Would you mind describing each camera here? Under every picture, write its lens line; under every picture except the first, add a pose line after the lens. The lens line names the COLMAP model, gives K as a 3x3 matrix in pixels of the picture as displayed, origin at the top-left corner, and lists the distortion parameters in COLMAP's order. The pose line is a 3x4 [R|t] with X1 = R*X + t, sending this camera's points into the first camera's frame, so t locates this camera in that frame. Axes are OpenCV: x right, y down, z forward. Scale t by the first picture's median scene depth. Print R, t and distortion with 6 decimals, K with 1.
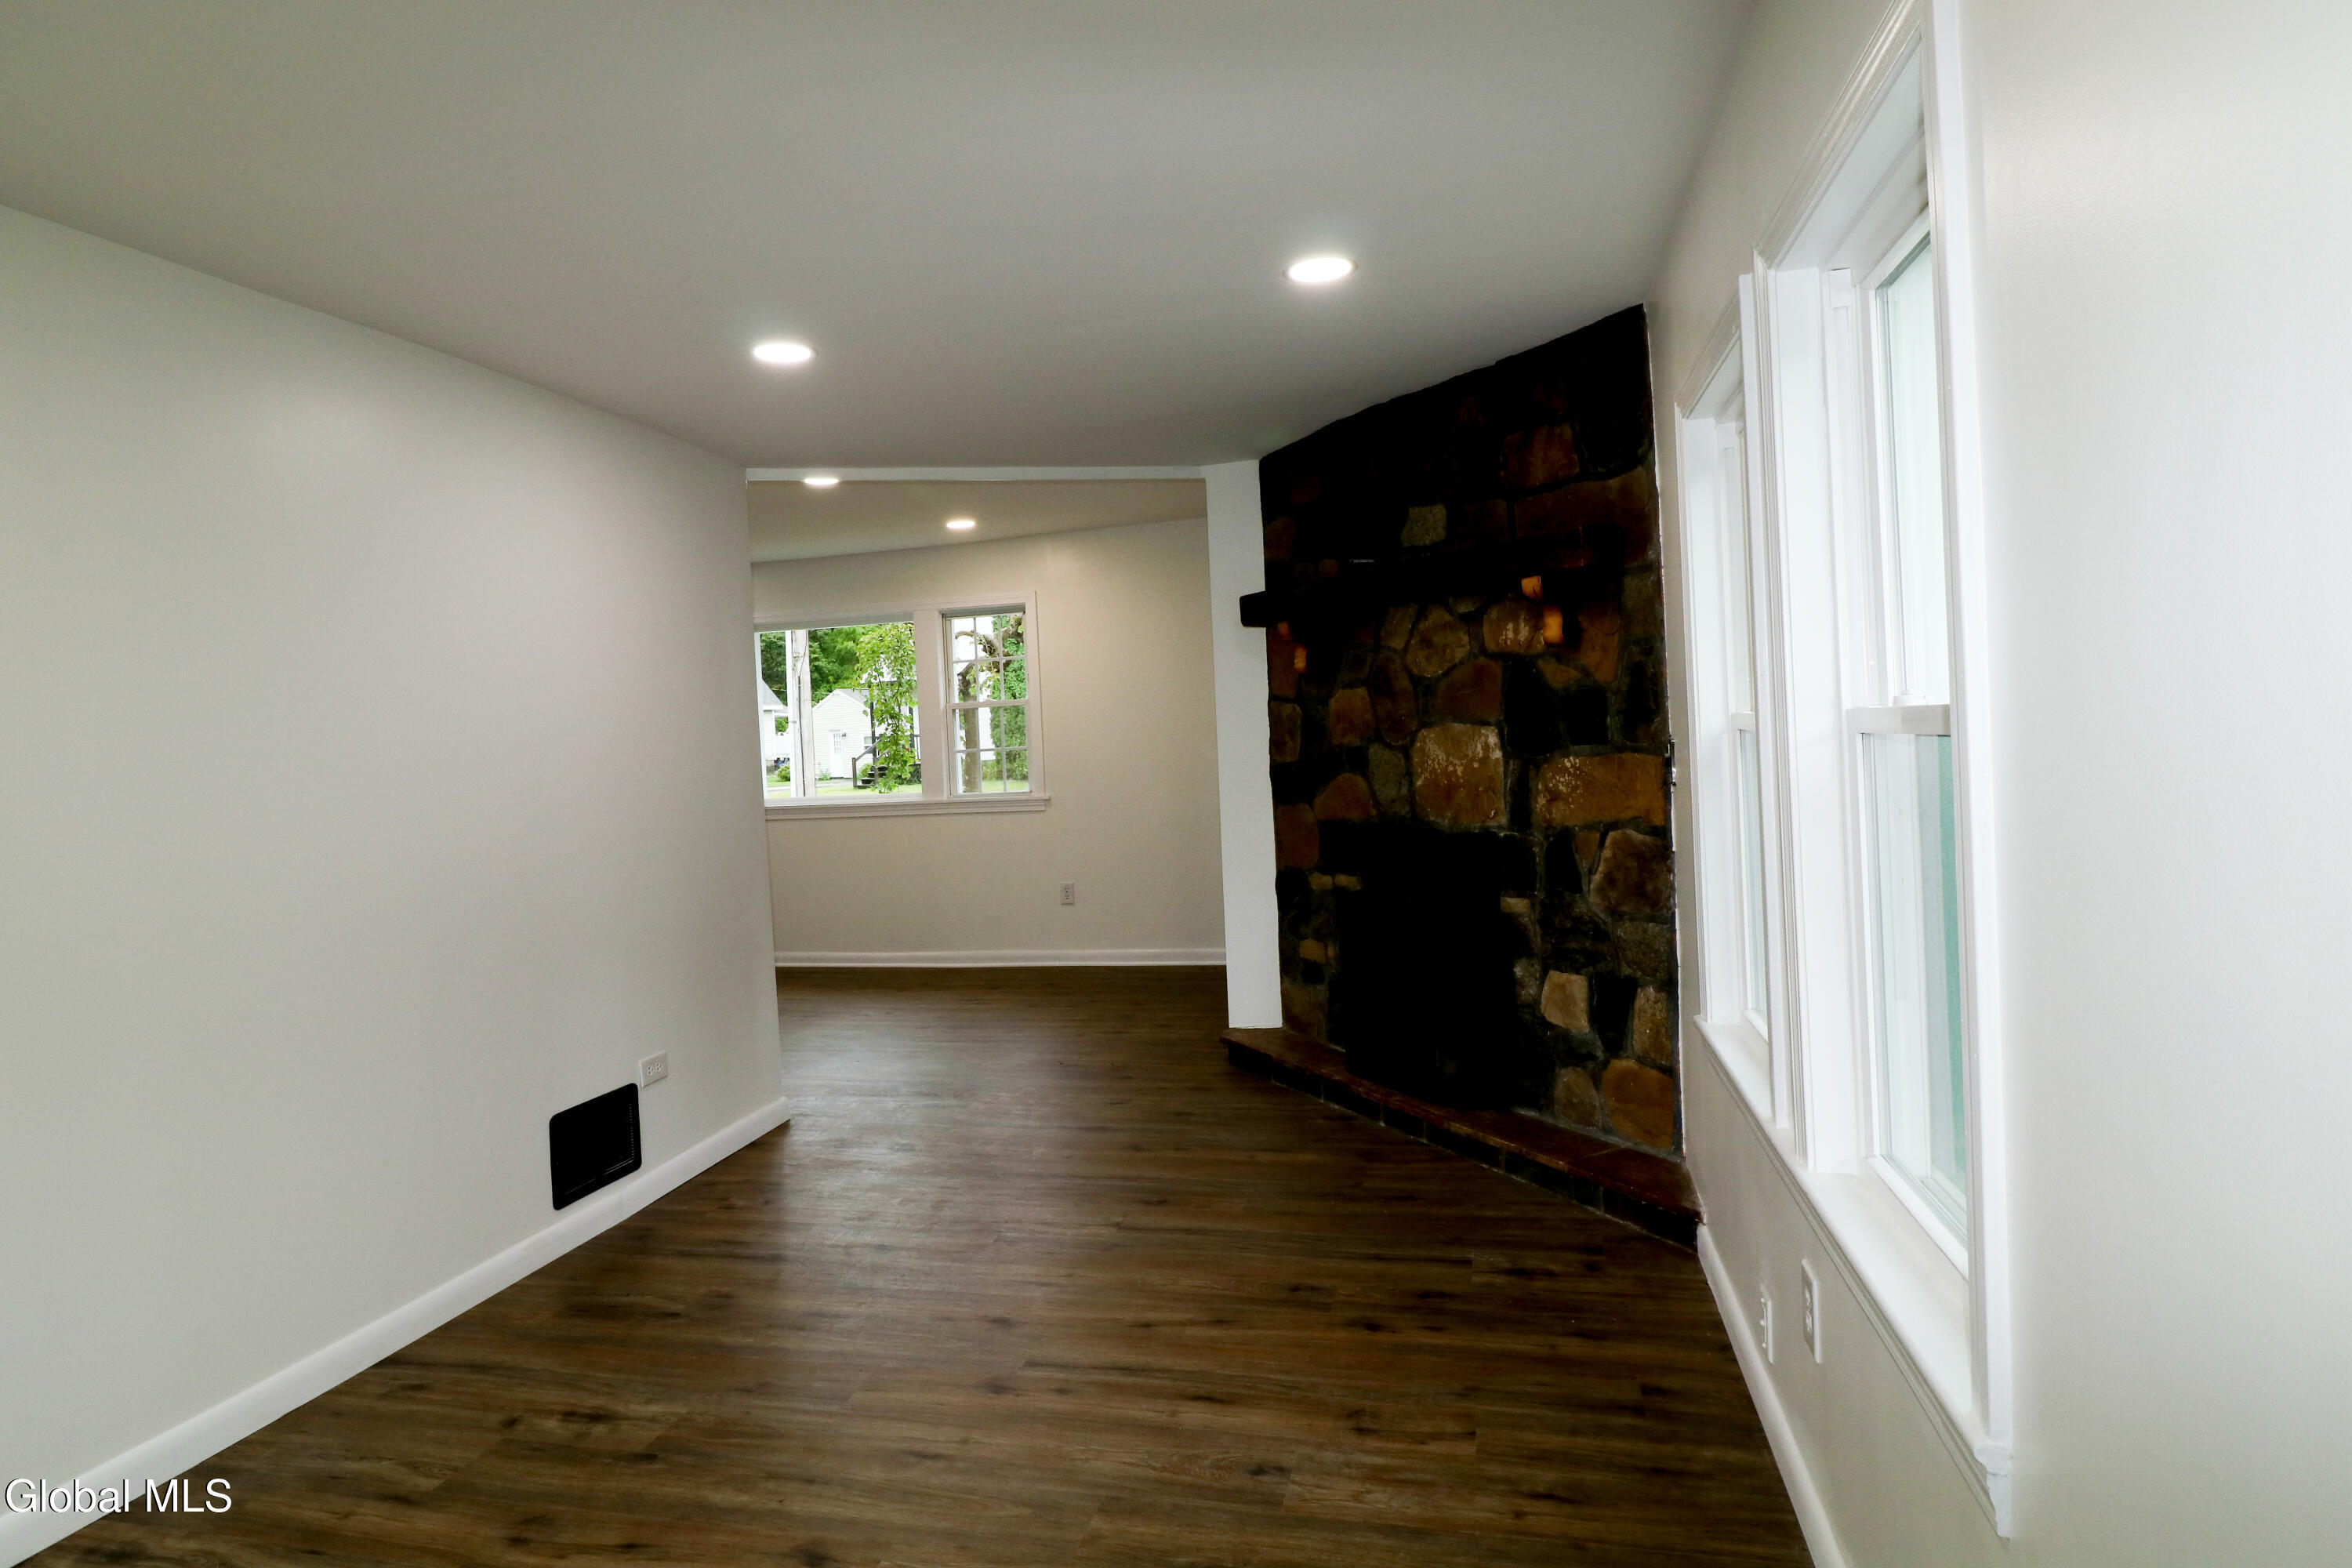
lens RADIAL K [[1265.1, 0, 1175.4], [0, 1265.1, 753.1], [0, 0, 1]] dist [0.003941, -0.011501]
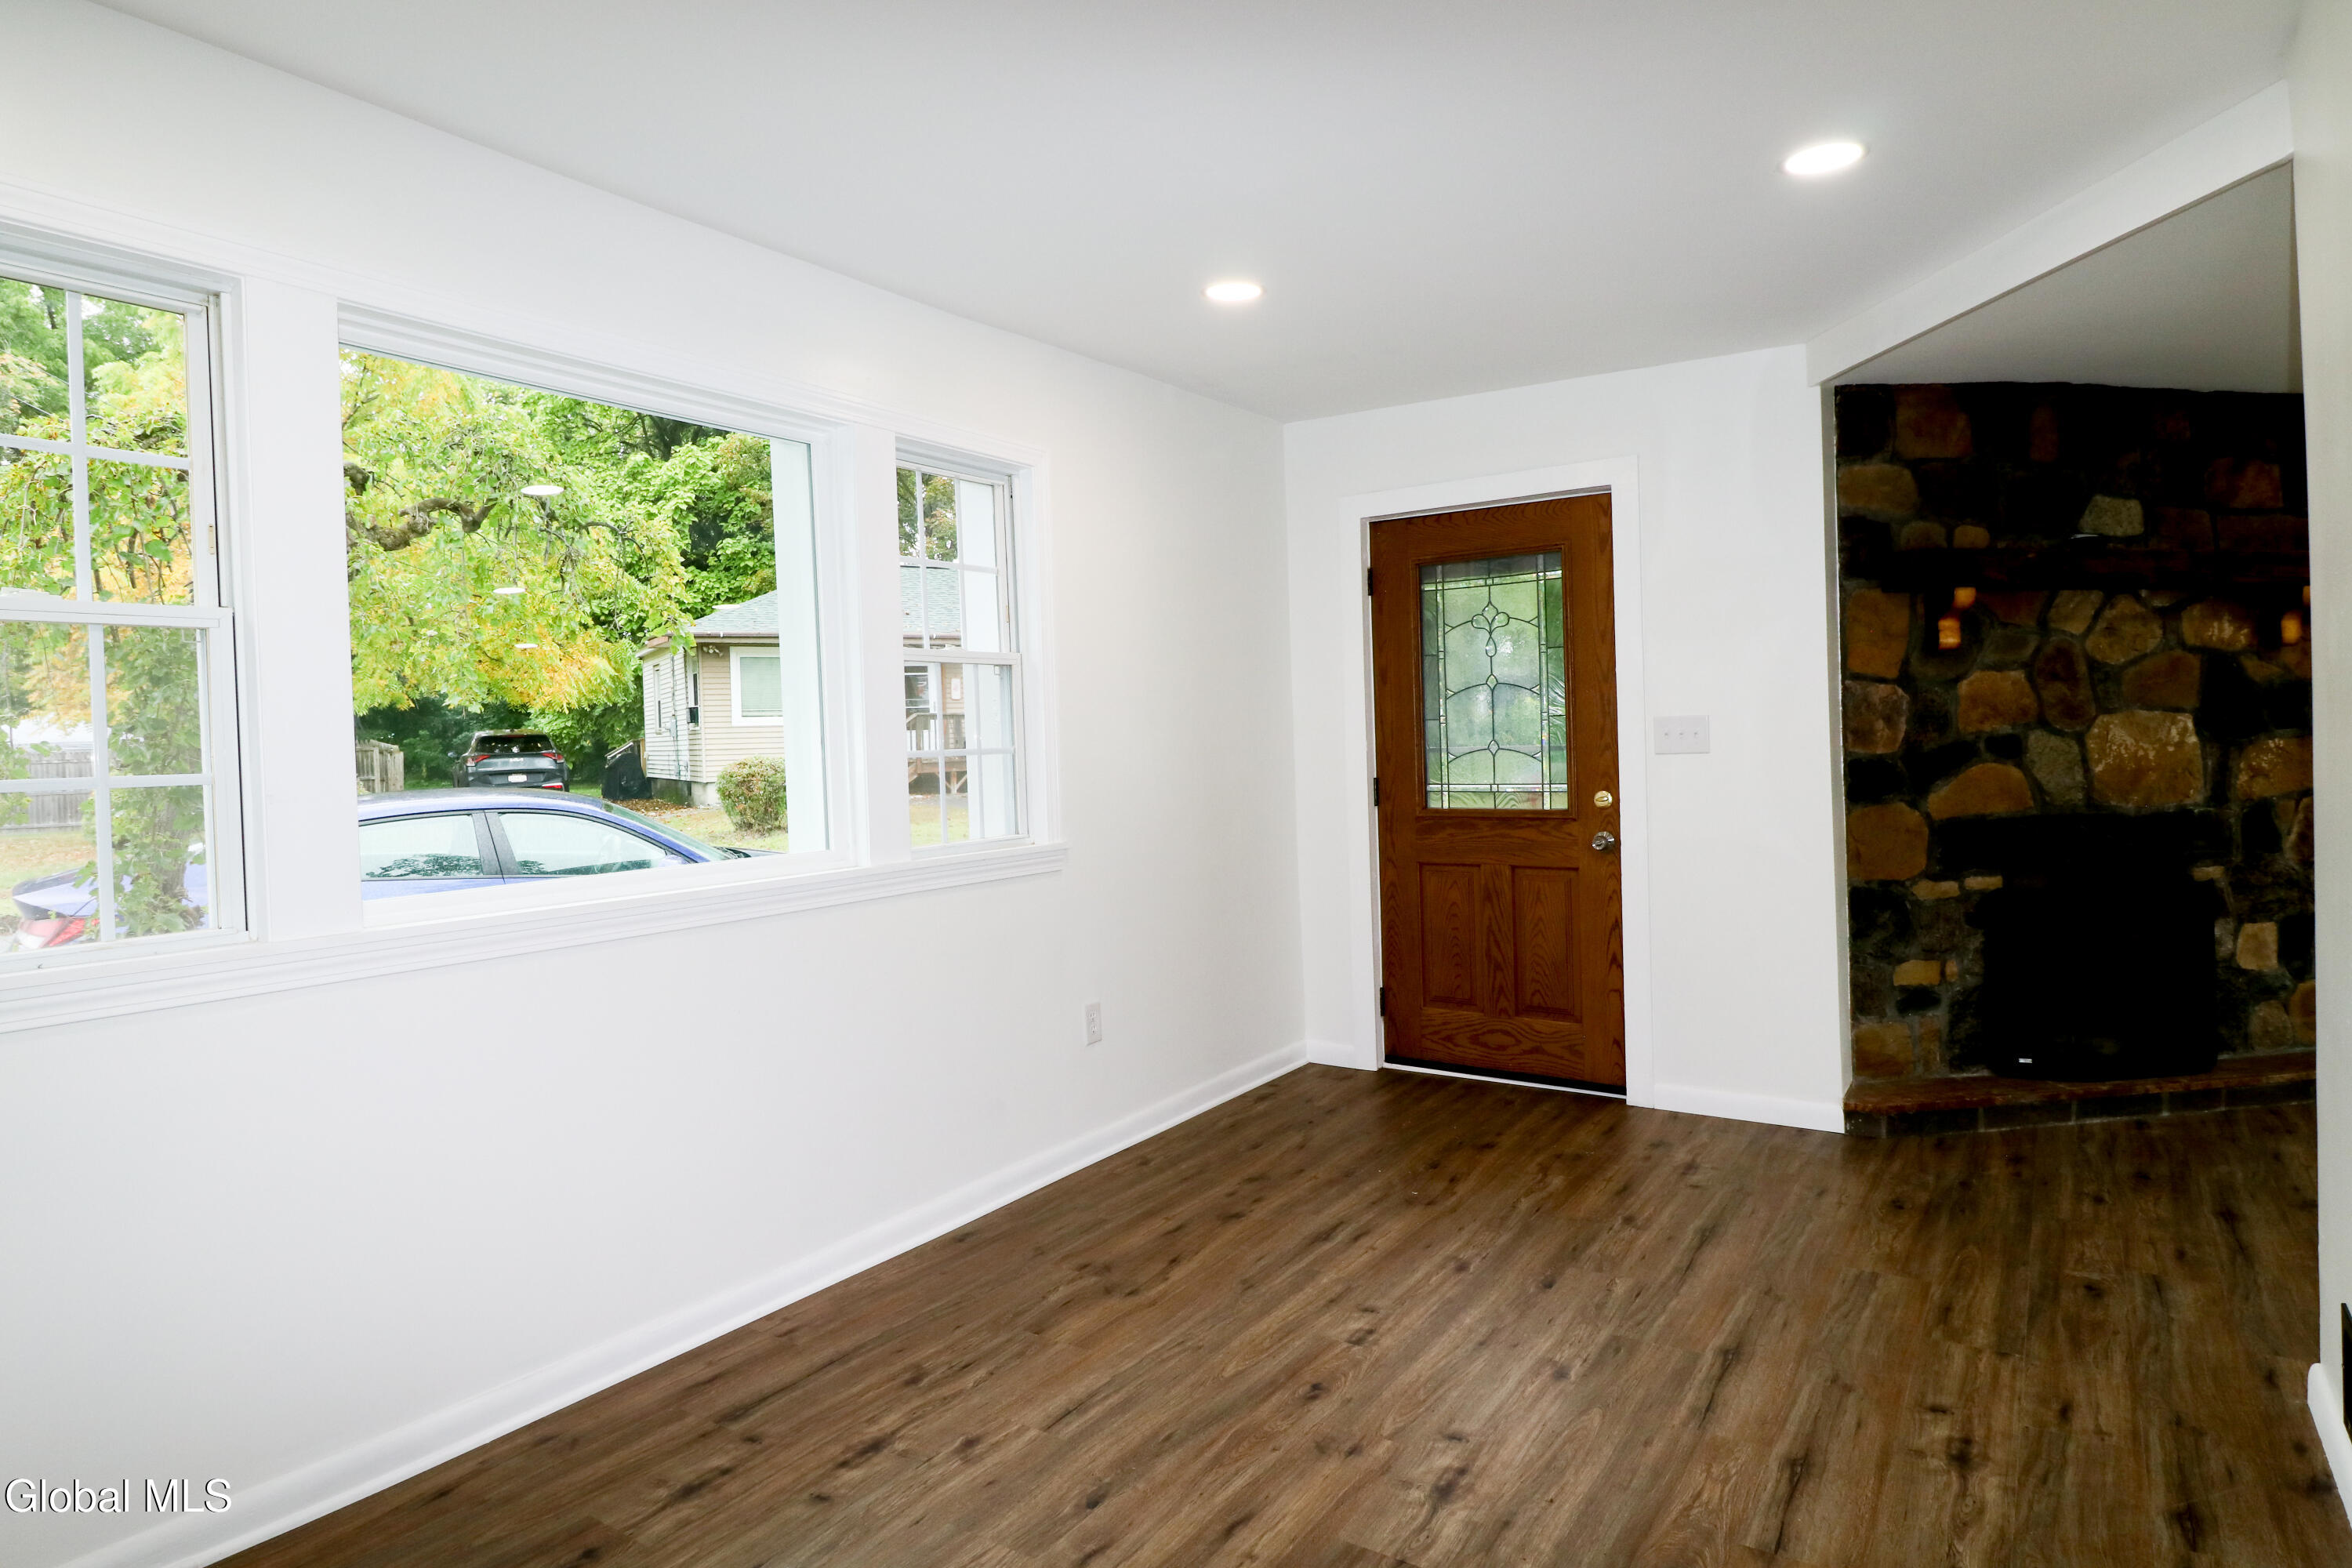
lens RADIAL K [[1328.5, 0, 1179.7], [0, 1328.5, 754.1], [0, 0, 1]] dist [0.009414, -0.013649]
pose [[0.333870, 0.028903, 0.942176, -1.173324], [0.024872, 0.998912, -0.039457, 0.039789], [-0.942291, 0.036608, 0.332788, 1.498511]]
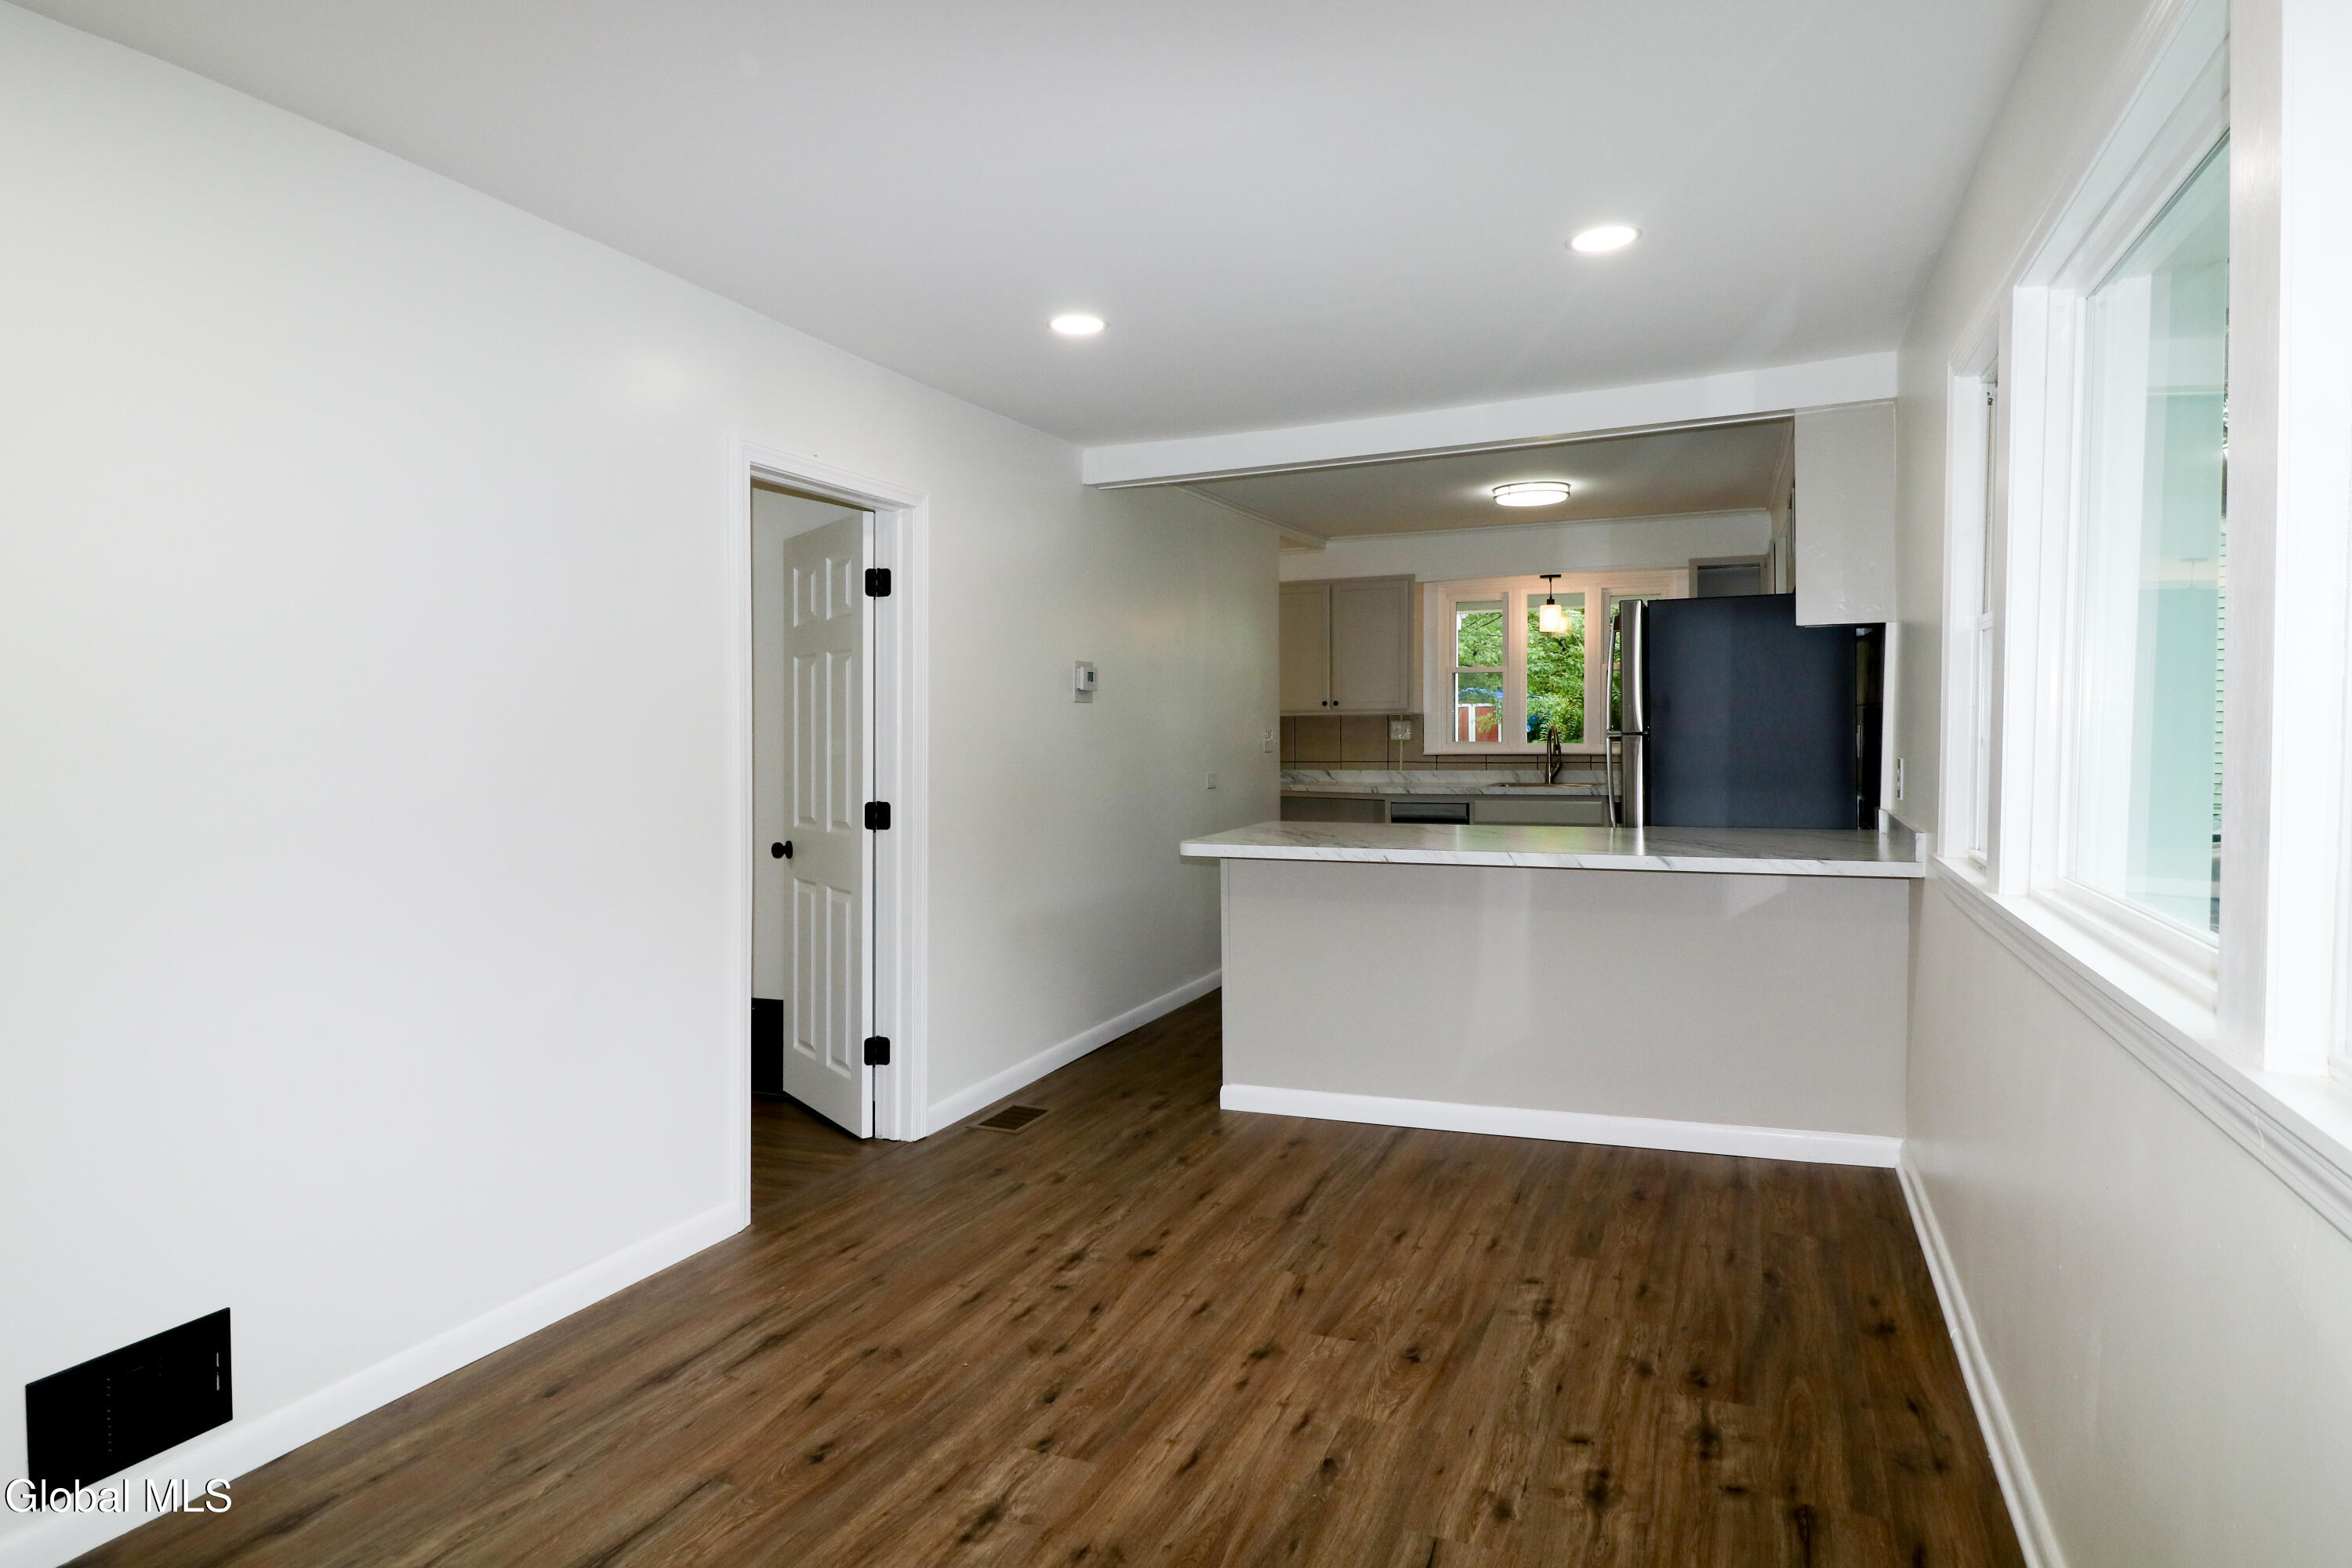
lens RADIAL K [[1328.5, 0, 1179.7], [0, 1328.5, 754.1], [0, 0, 1]] dist [0.009414, -0.013649]
pose [[-0.153083, 0.069500, -0.985766, -0.009222], [0.000510, 0.997529, 0.070250, -0.027082], [0.988213, 0.010252, -0.152740, 1.768733]]
